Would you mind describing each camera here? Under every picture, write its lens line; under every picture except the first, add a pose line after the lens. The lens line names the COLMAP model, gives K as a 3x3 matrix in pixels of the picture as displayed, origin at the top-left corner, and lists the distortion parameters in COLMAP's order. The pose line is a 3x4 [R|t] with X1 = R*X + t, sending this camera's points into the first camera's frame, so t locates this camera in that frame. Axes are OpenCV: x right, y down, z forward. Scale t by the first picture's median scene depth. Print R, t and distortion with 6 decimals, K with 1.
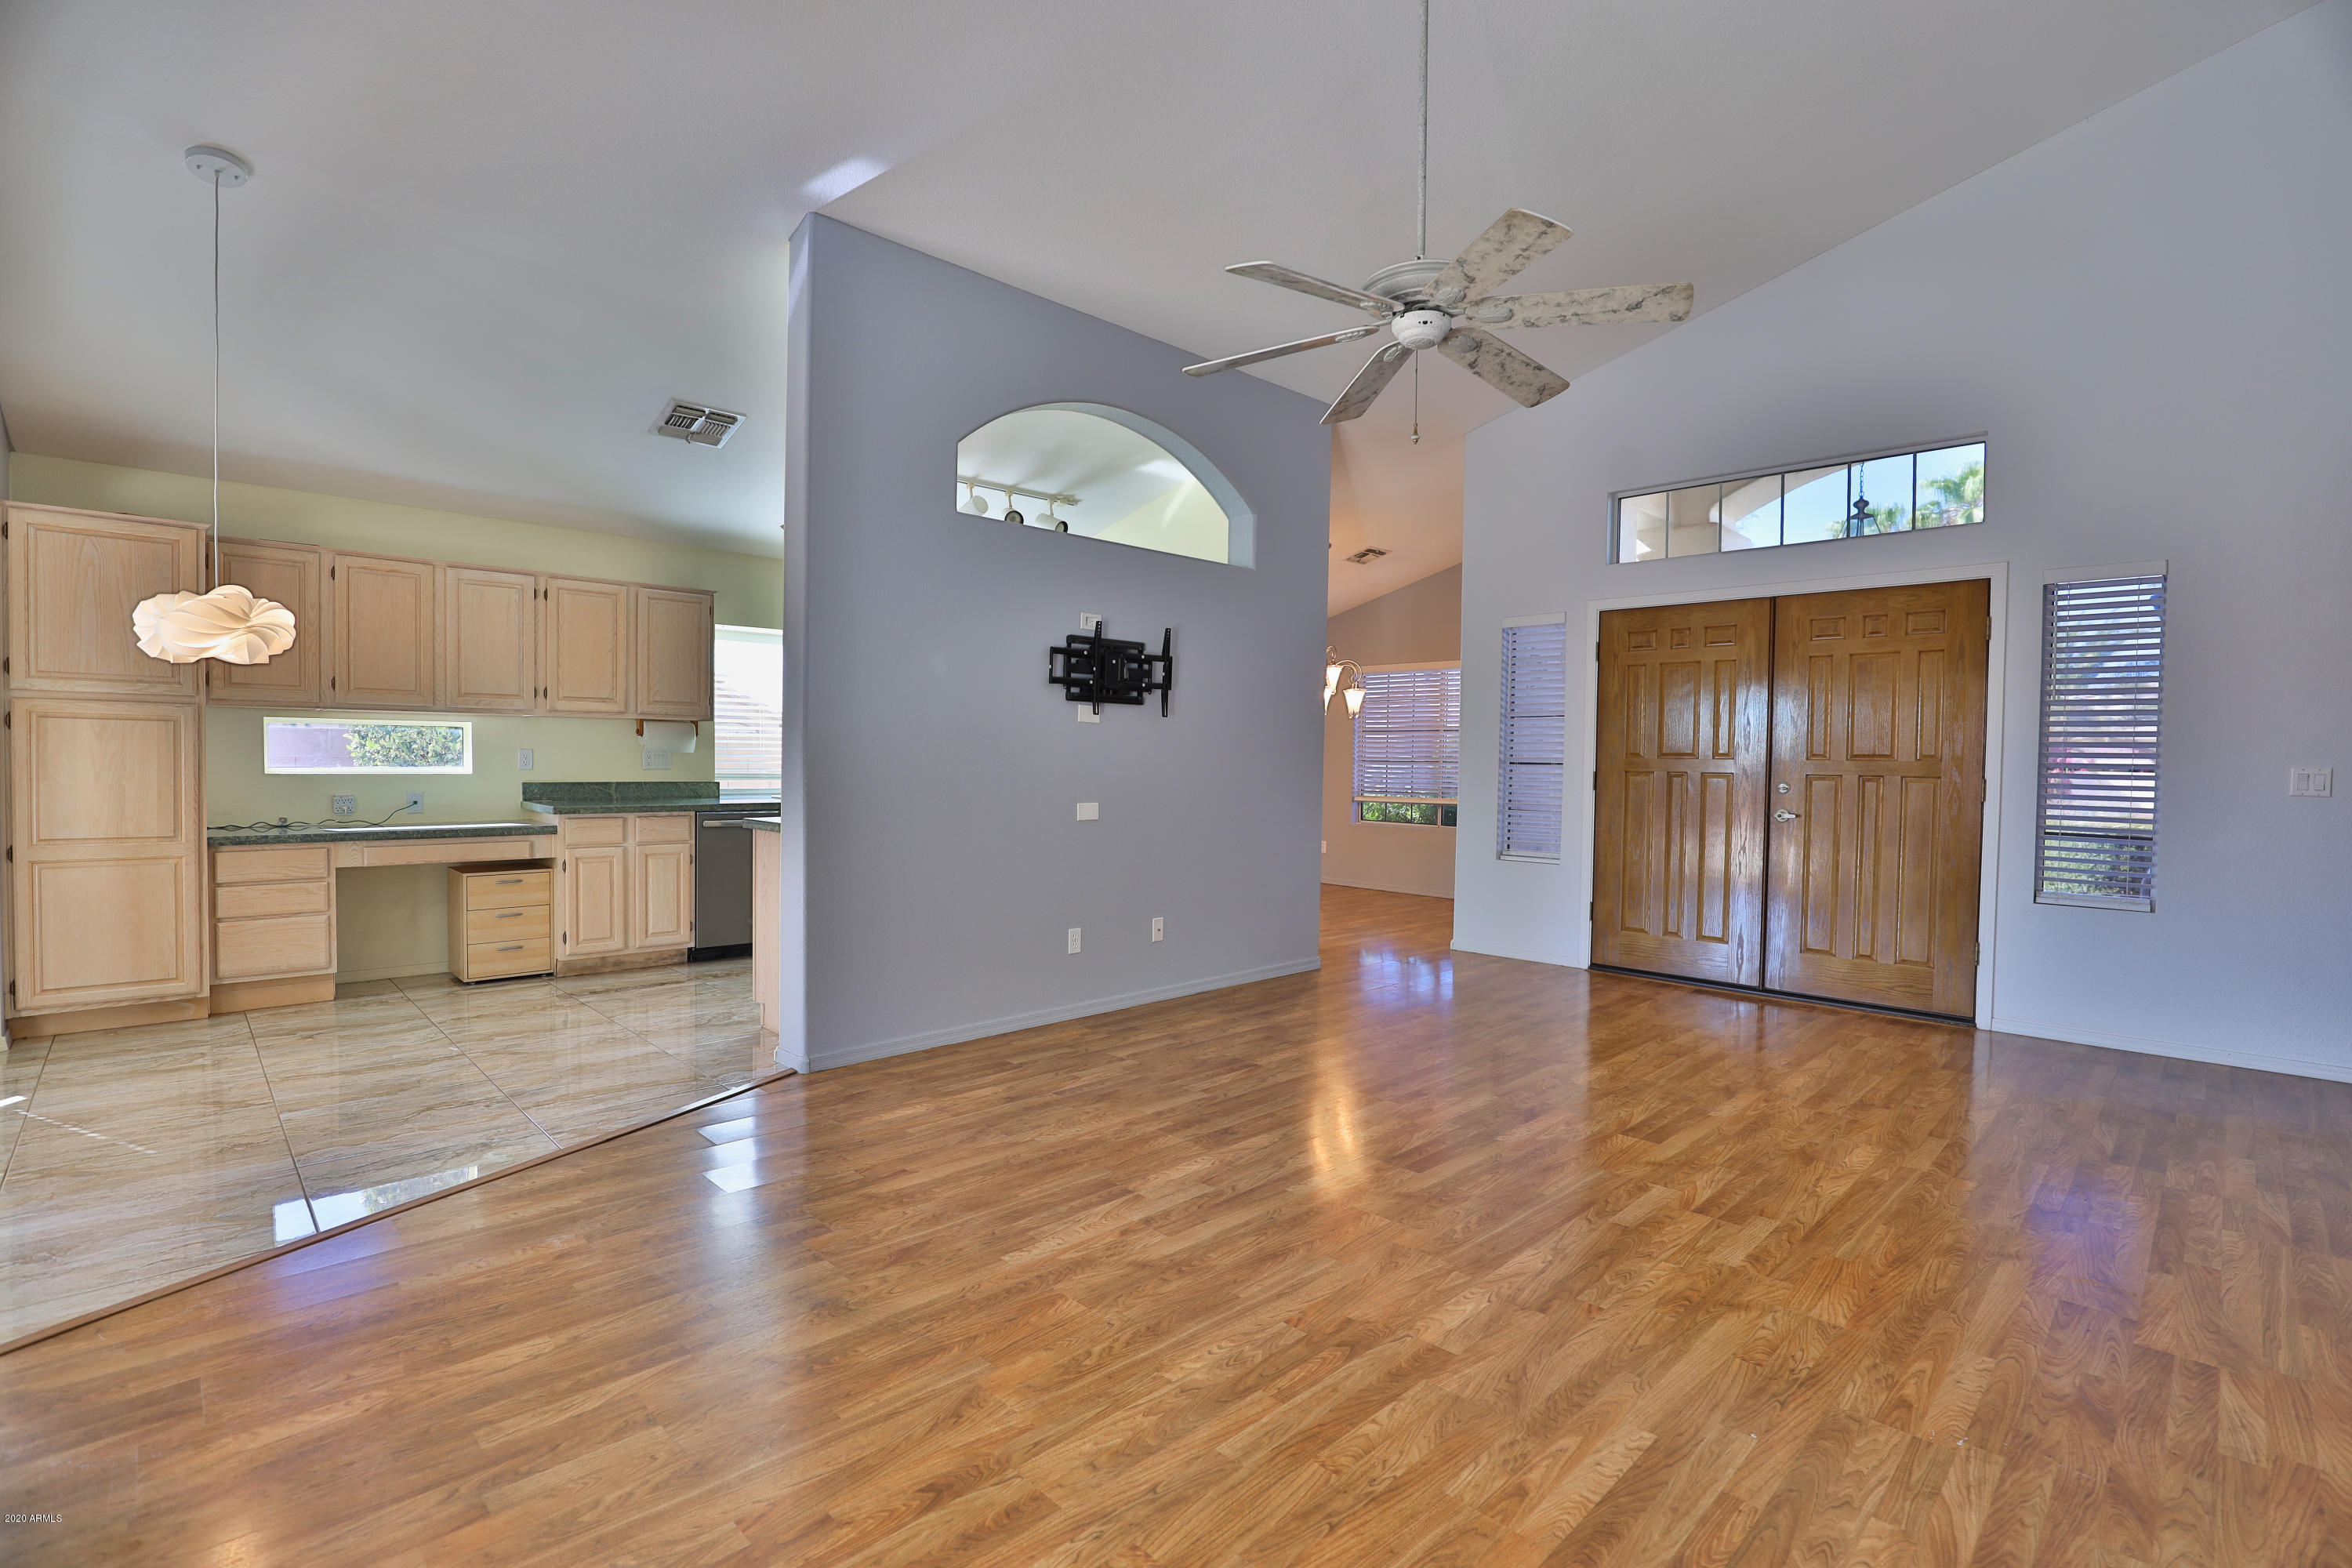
lens RADIAL K [[1071.2, 0, 1175.7], [0, 1071.2, 791.6], [0, 0, 1]] dist [-0.027843, 0.004156]
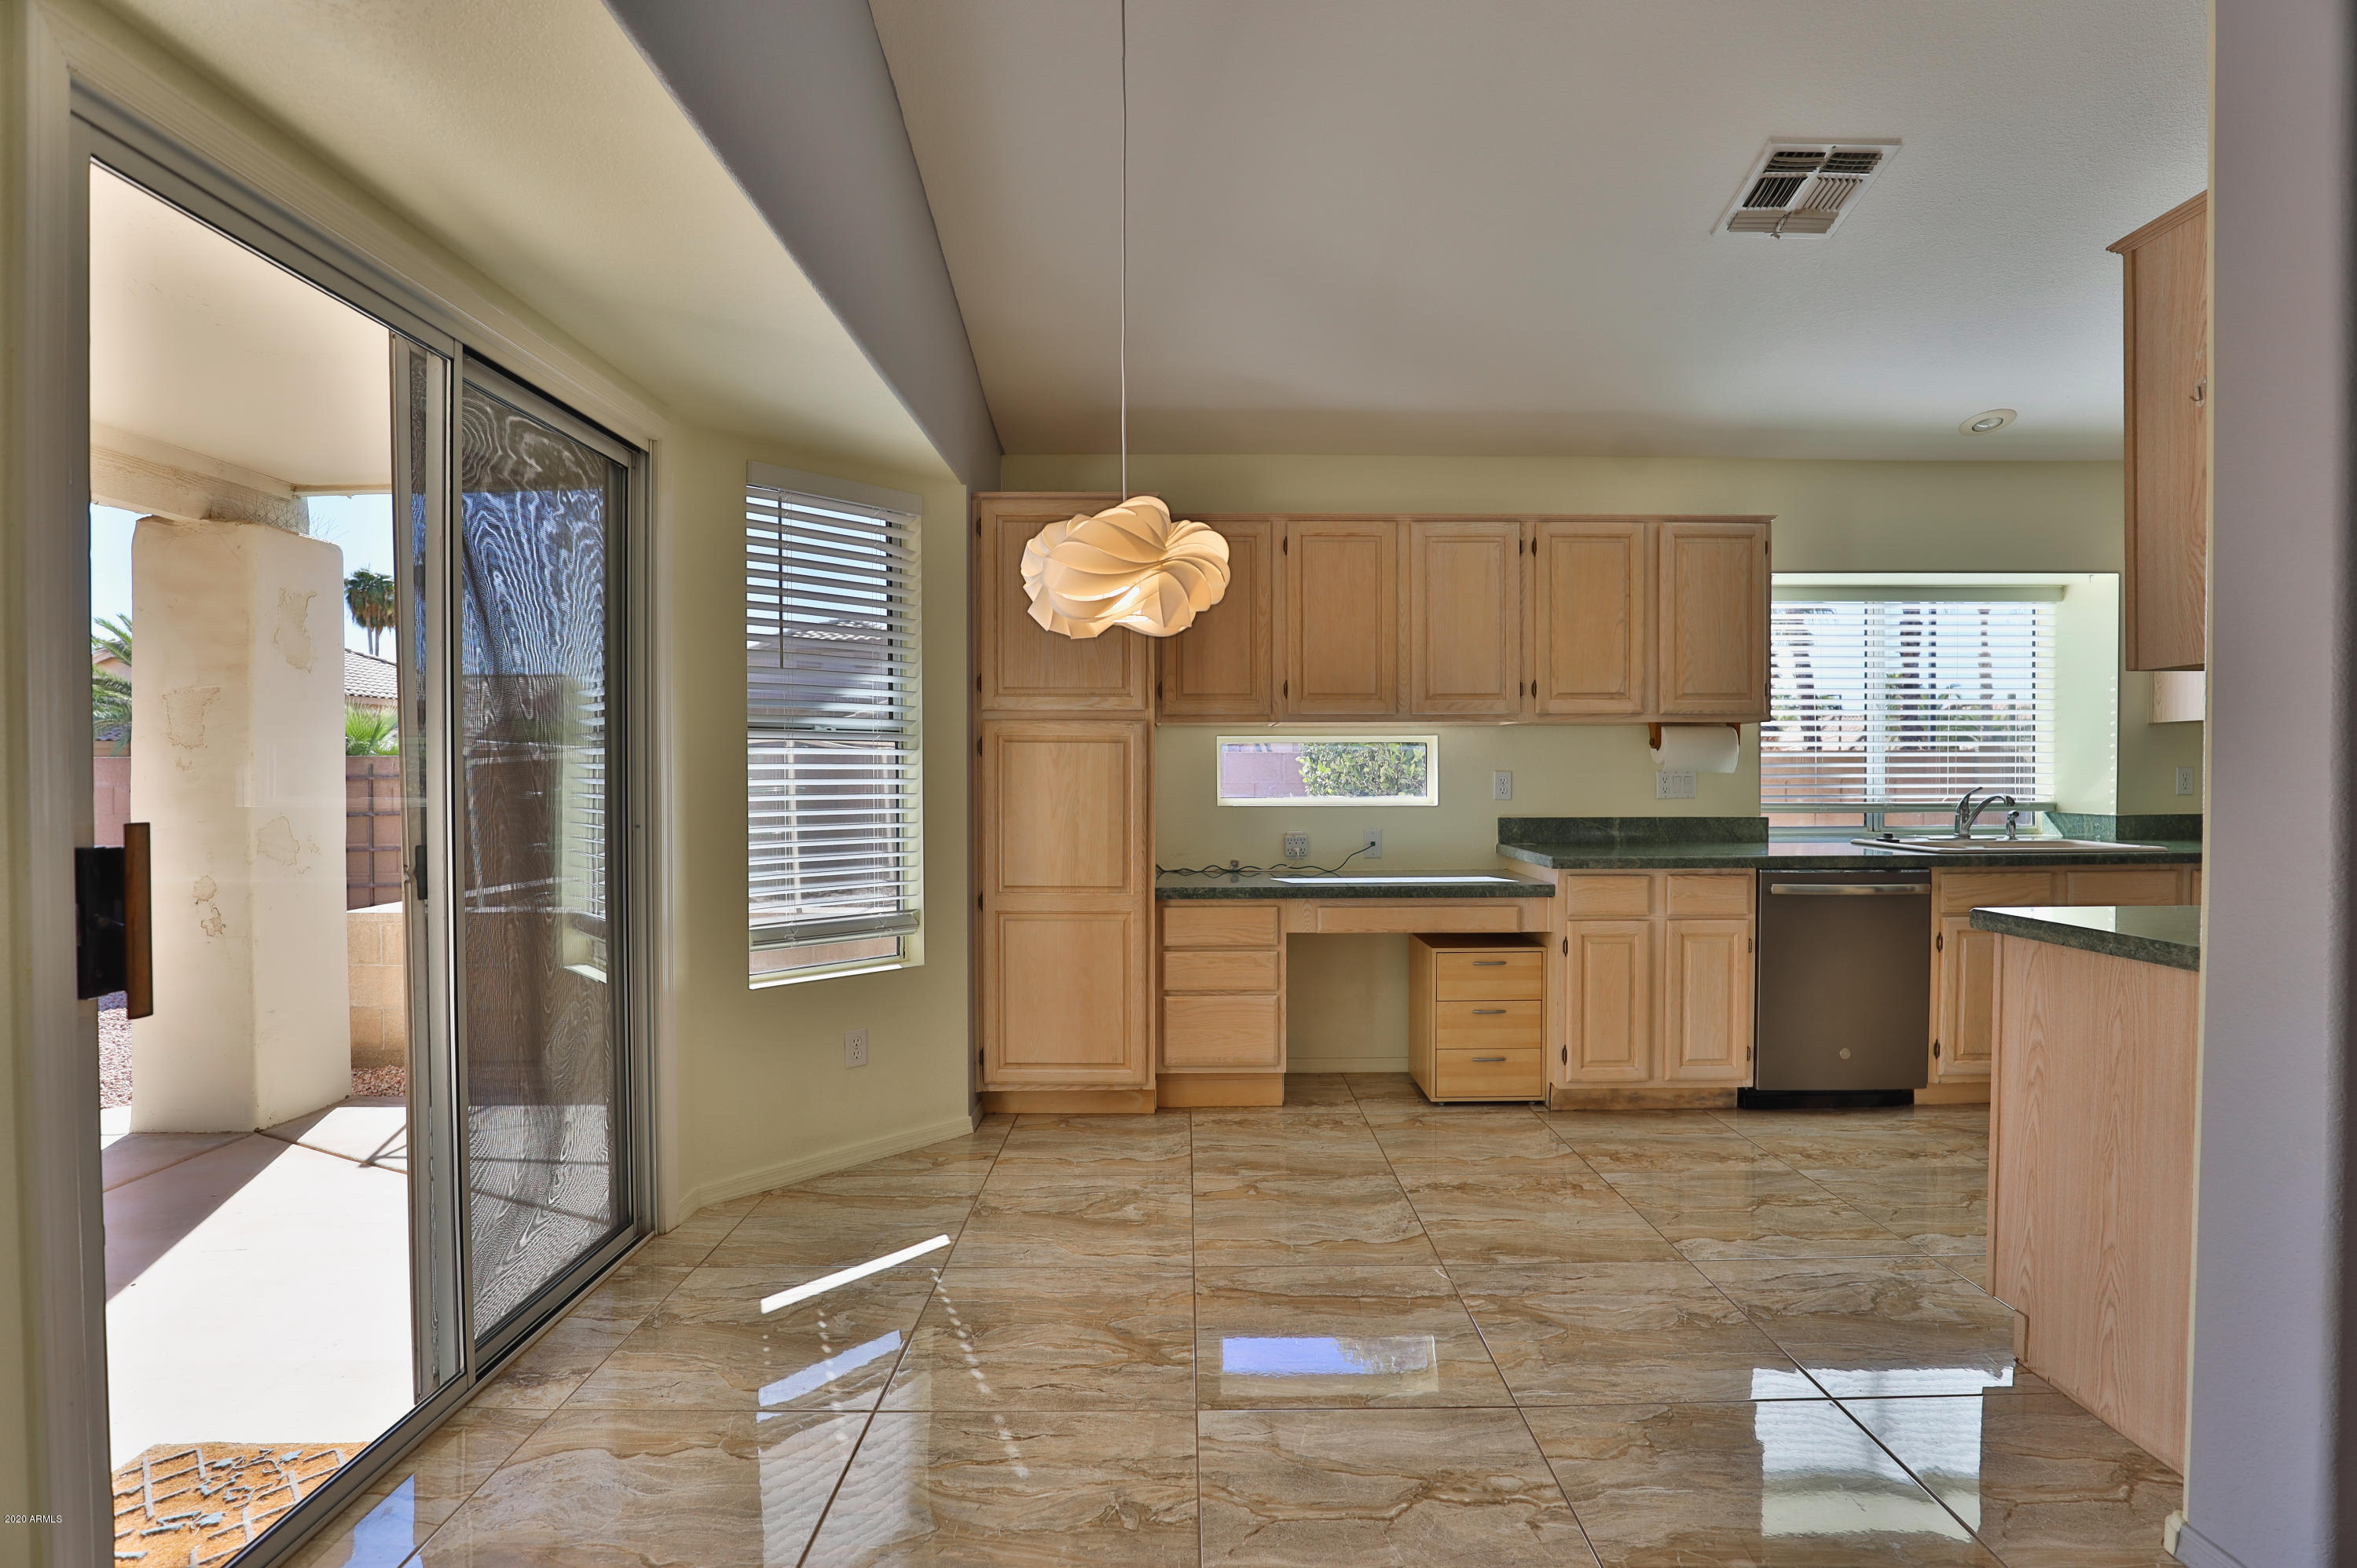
lens RADIAL K [[1073.4, 0, 1189.7], [0, 1073.4, 792.0], [0, 0, 1]] dist [-0.027843, 0.004156]
pose [[0.720714, -0.003312, -0.693225, -0.310725], [-0.008880, 0.999862, -0.014009, -0.016505], [0.693176, 0.016252, 0.720585, 0.392462]]
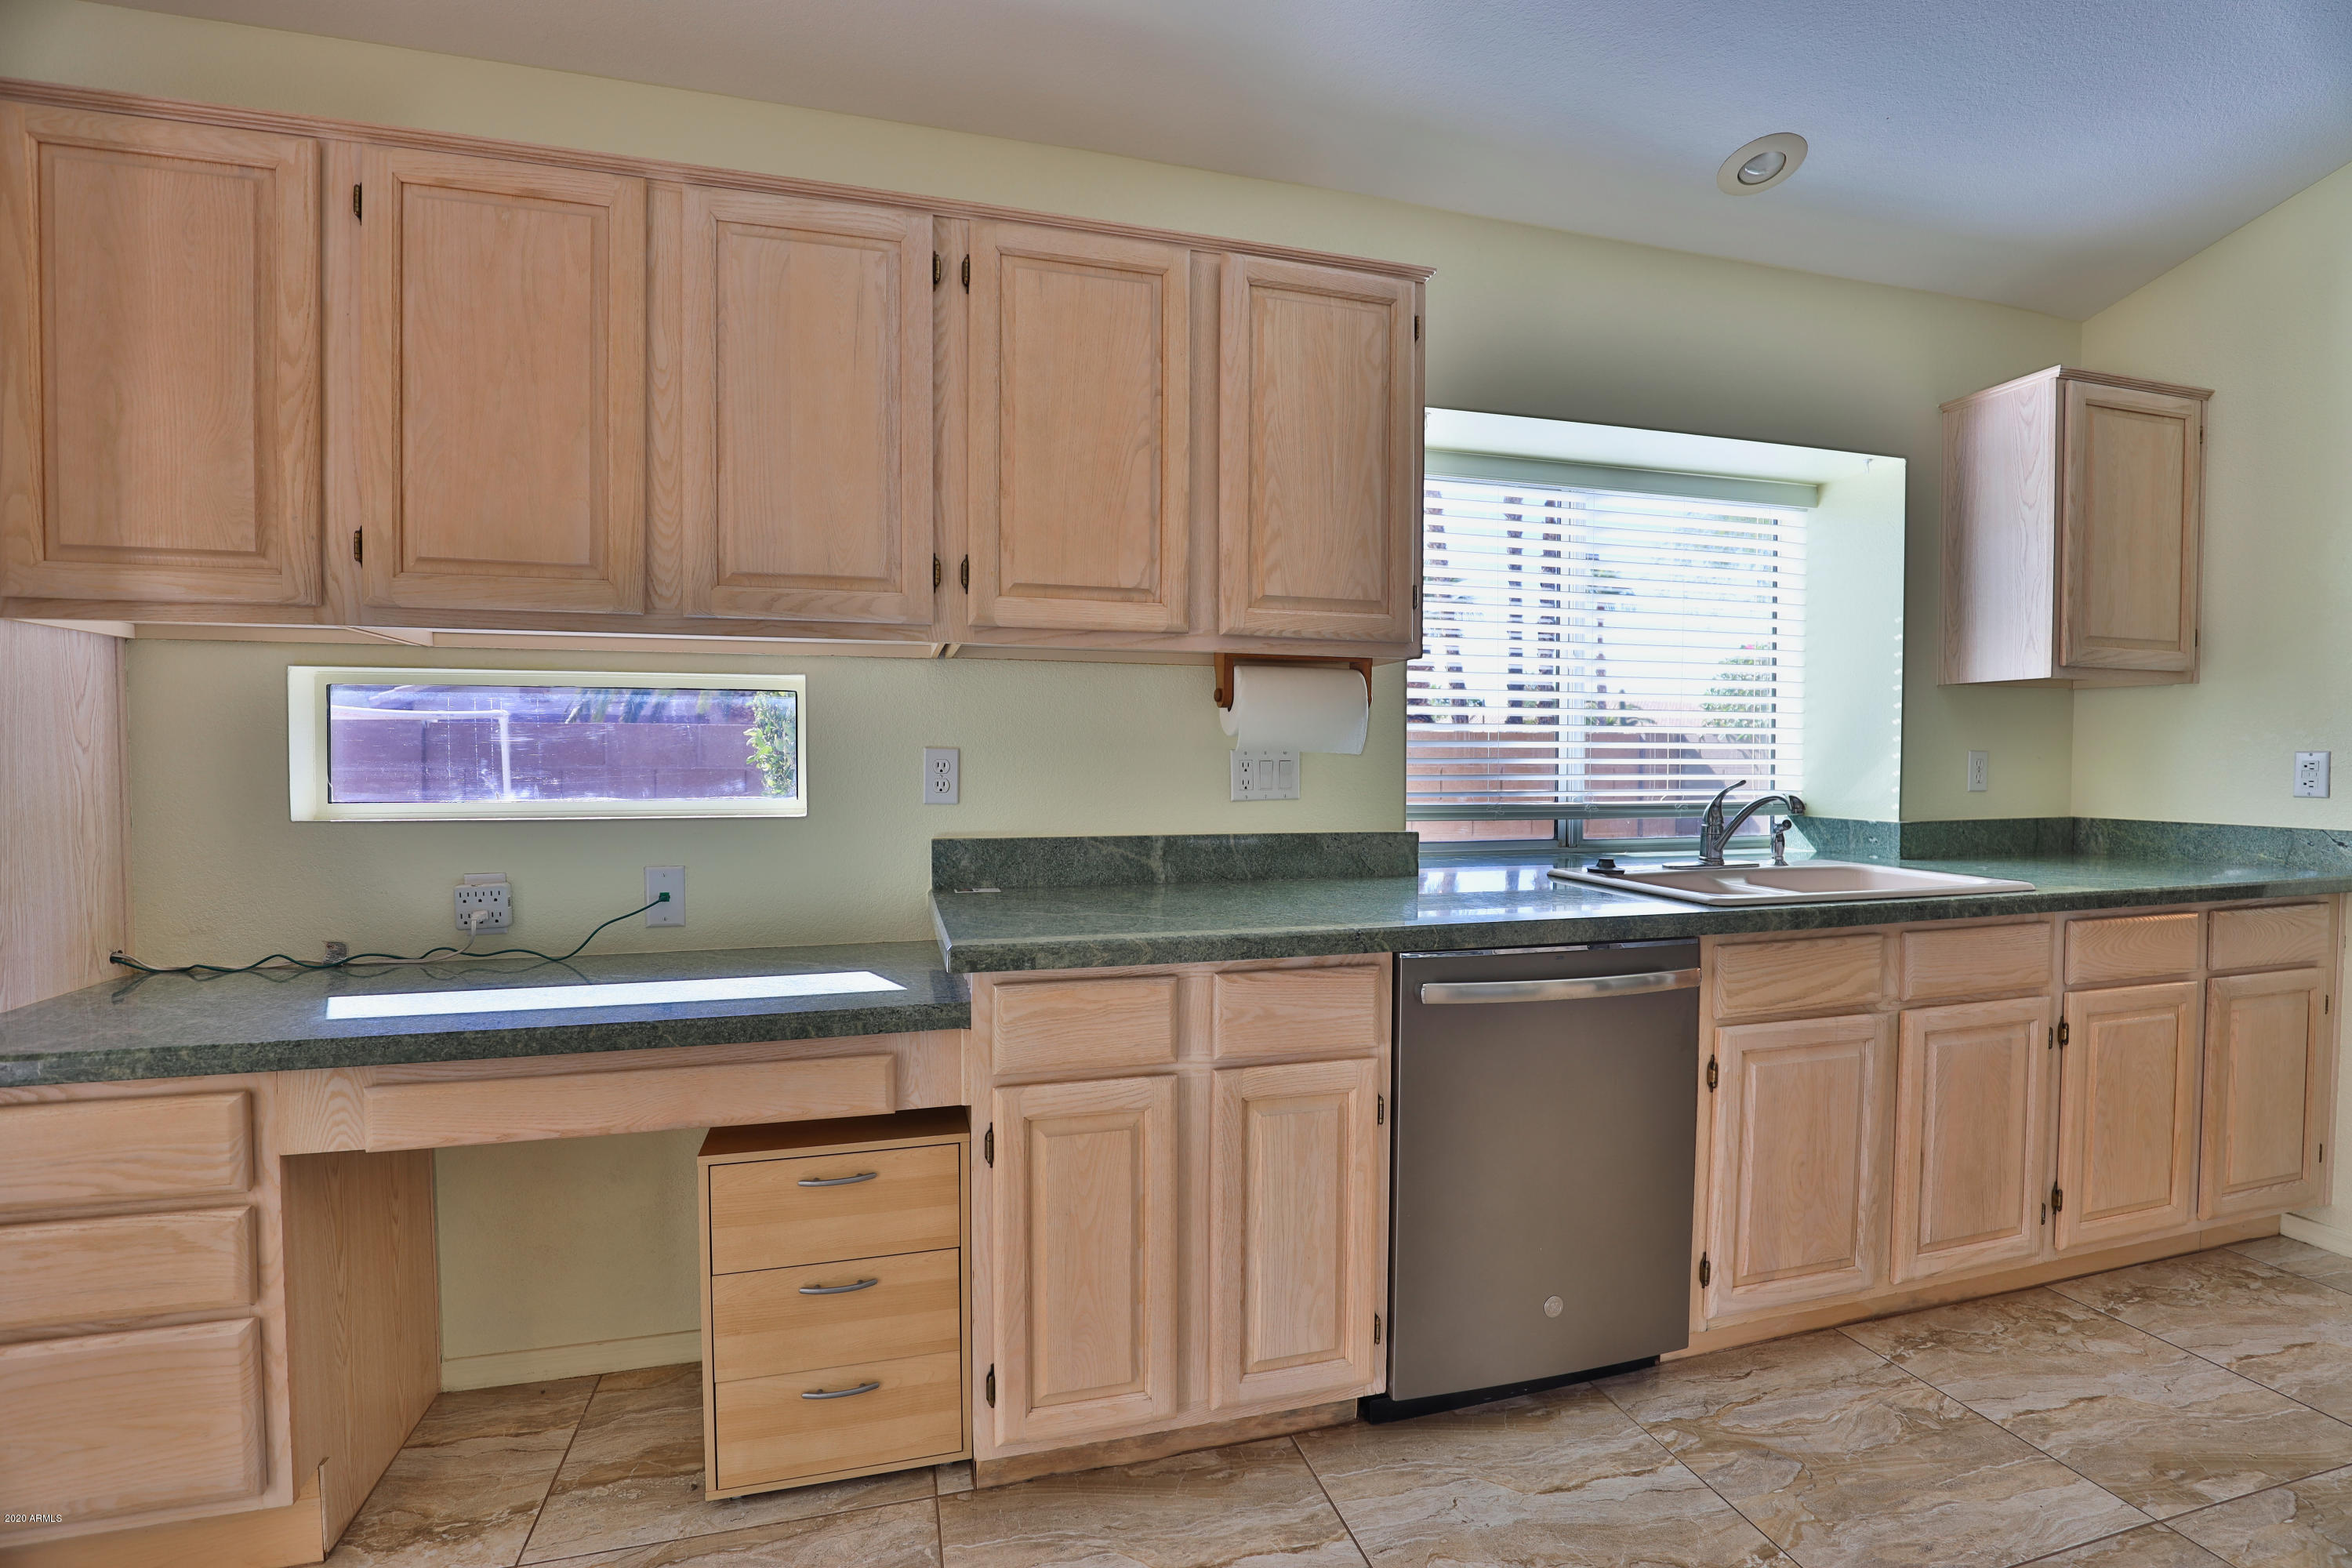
lens RADIAL K [[1071.2, 0, 1156.2], [0, 1071.2, 793.4], [0, 0, 1]] dist [-0.027843, 0.004156]
pose [[0.871877, 0.003610, -0.489712, -0.433050], [-0.005698, 0.999980, -0.002774, -0.028120], [0.489693, 0.005209, 0.871880, 0.843483]]
